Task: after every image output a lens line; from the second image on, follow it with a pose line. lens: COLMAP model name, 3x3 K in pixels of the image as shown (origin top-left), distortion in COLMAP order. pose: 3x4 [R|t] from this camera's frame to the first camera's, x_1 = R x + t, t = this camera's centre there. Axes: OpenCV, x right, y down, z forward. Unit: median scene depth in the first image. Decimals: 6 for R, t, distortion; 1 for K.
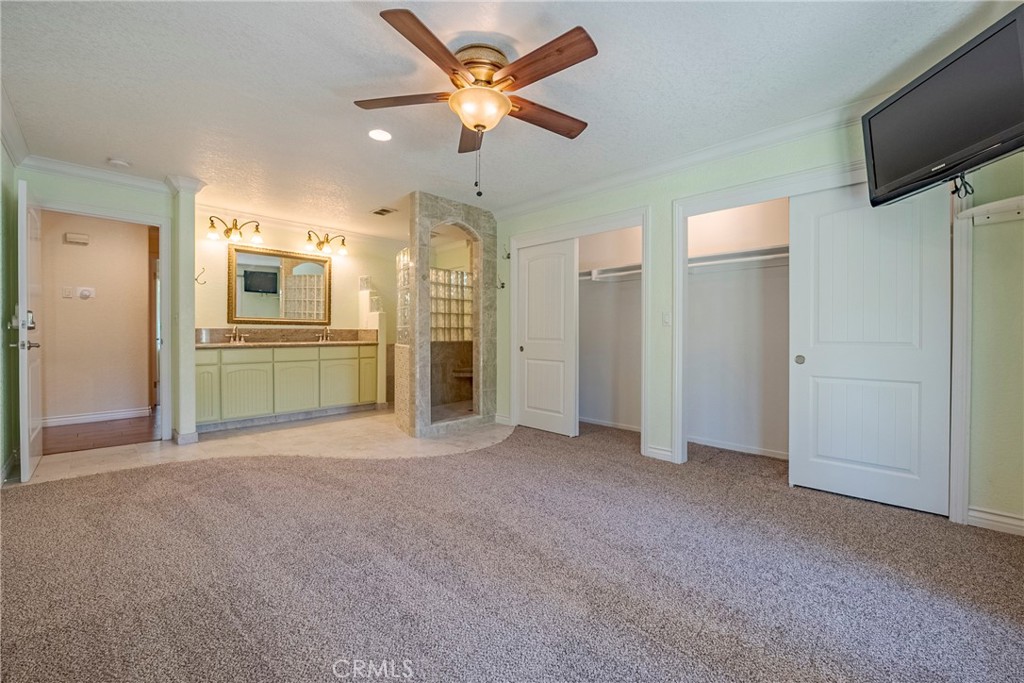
lens RADIAL K [[413.4, 0, 512.8], [0, 413.4, 343.6], [0, 0, 1]] dist [-0.012071, 0.000611]
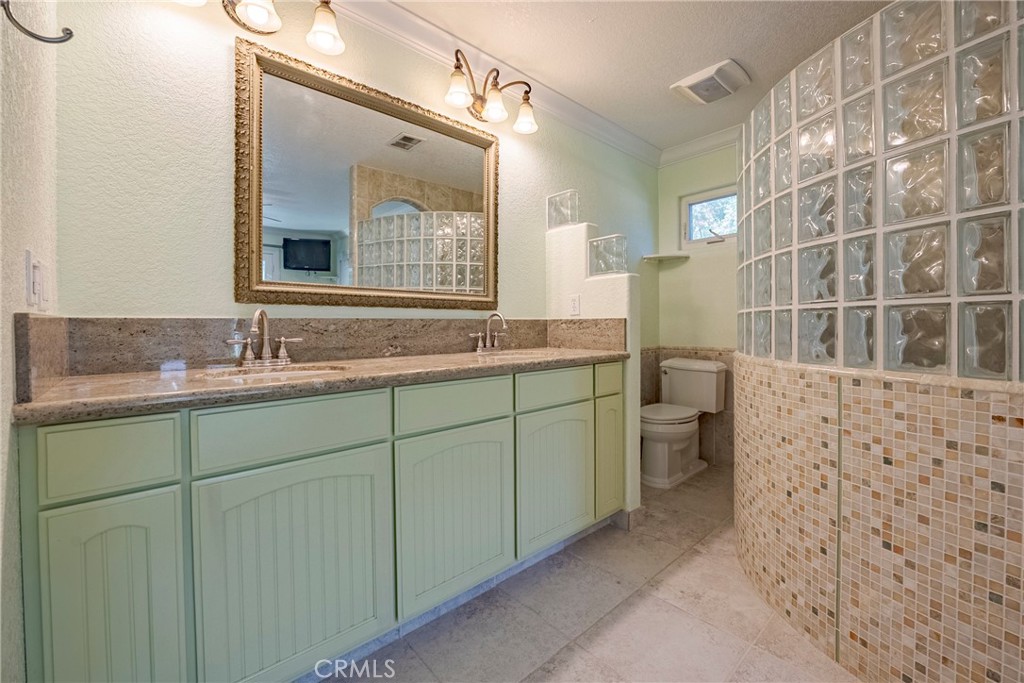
lens RADIAL K [[413.4, 0, 511.1], [0, 413.4, 334.7], [0, 0, 1]] dist [-0.012071, 0.000611]
pose [[0.997295, -0.009526, -0.072877, -0.405688], [0.009190, 0.999946, -0.004934, -0.018722], [0.072920, 0.004251, 0.997329, 0.615987]]
